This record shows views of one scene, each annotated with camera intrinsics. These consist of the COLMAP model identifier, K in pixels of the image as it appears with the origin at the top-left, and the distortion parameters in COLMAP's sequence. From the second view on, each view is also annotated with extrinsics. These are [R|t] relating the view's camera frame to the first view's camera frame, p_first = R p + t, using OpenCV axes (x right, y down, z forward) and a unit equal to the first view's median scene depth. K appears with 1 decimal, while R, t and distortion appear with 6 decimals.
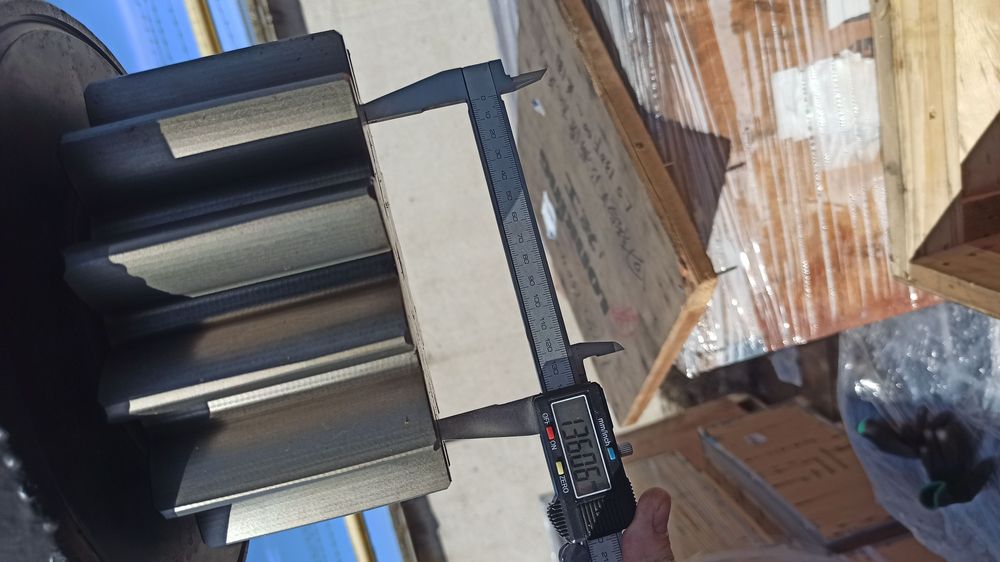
lens RADIAL K [[773.2, 0, 500.0], [0, 773.2, 281.0], [0, 0, 1]] dist [0.010317, -0.003358]
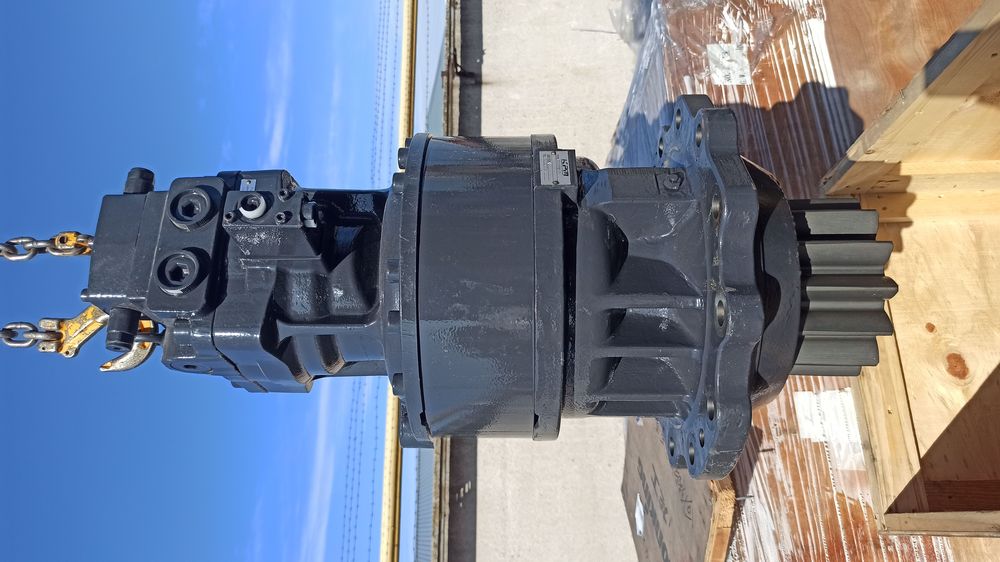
lens RADIAL K [[757.3, 0, 499.8], [0, 757.3, 279.7], [0, 0, 1]] dist [0.040966, -0.011229]
pose [[0.963110, 0.129920, -0.235668, 0.122240], [-0.239610, 0.812642, -0.531224, 0.450564], [0.122498, 0.568096, 0.813794, -0.362445]]
